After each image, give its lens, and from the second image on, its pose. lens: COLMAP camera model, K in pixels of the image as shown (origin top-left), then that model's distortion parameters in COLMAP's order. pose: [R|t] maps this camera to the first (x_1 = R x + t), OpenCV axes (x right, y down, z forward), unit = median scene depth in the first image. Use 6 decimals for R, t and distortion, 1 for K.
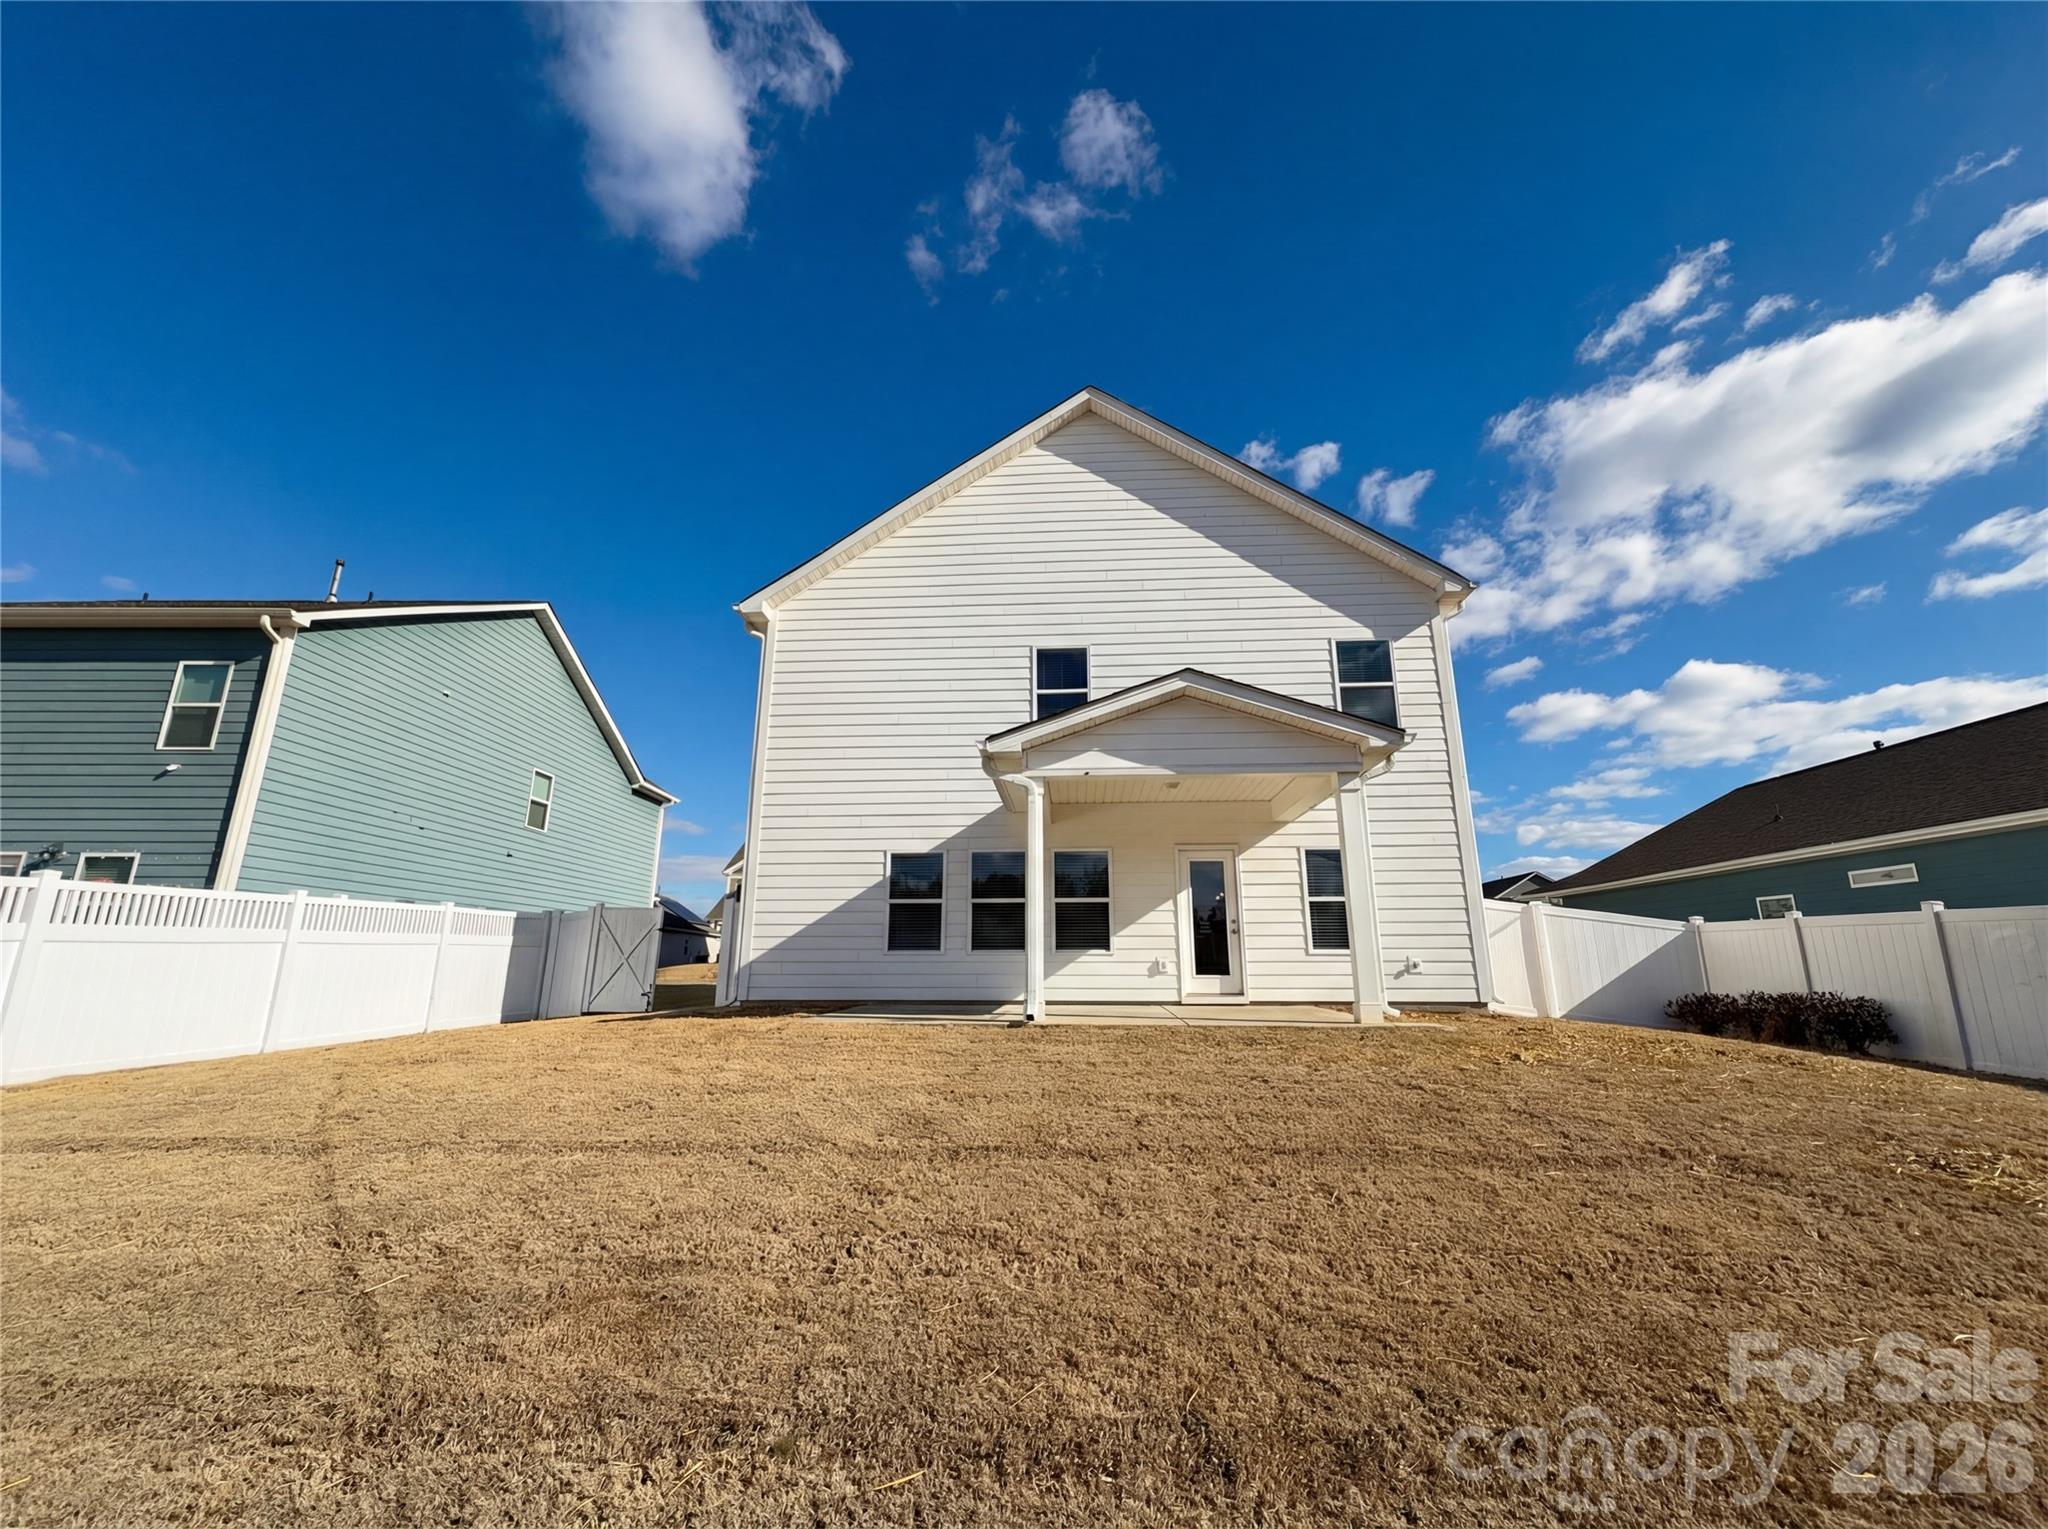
lens RADIAL K [[815.0, 0, 1024.8], [0, 815.0, 762.8], [0, 0, 1]] dist [0.012785, 0.000307]
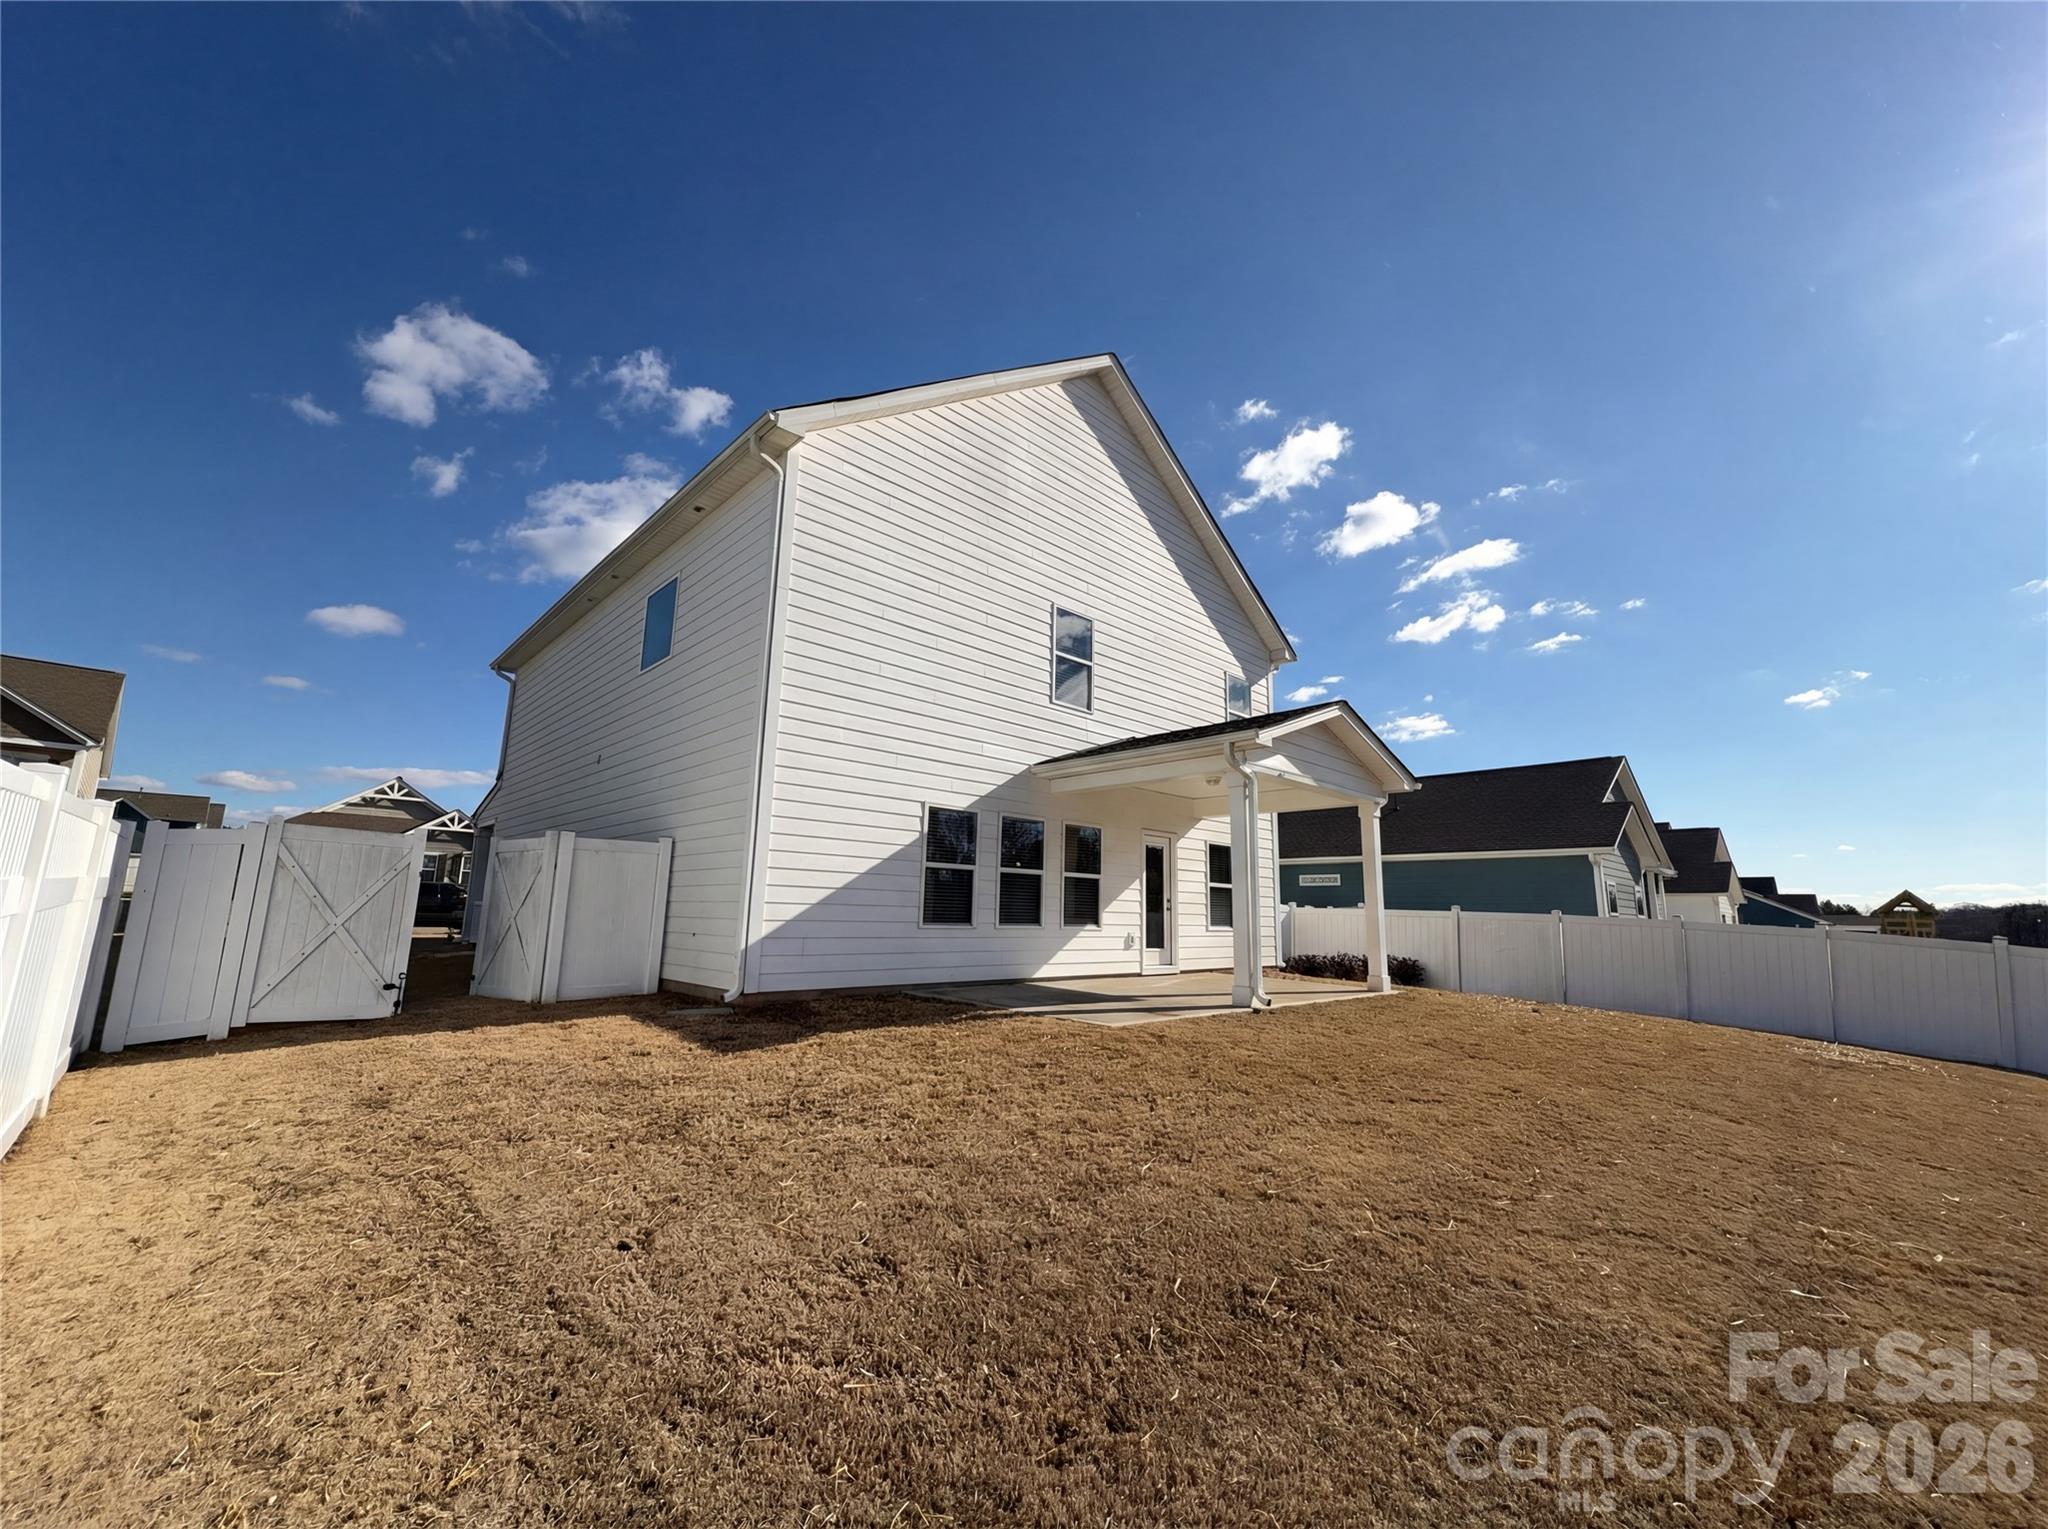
lens RADIAL K [[815.0, 0, 1025.3], [0, 815.0, 769.7], [0, 0, 1]] dist [0.012785, 0.000307]
pose [[0.667713, 0.143953, 0.730368, -0.719017], [-0.197466, 0.980228, -0.012673, 0.068196], [-0.717751, -0.135761, 0.682937, 0.386965]]
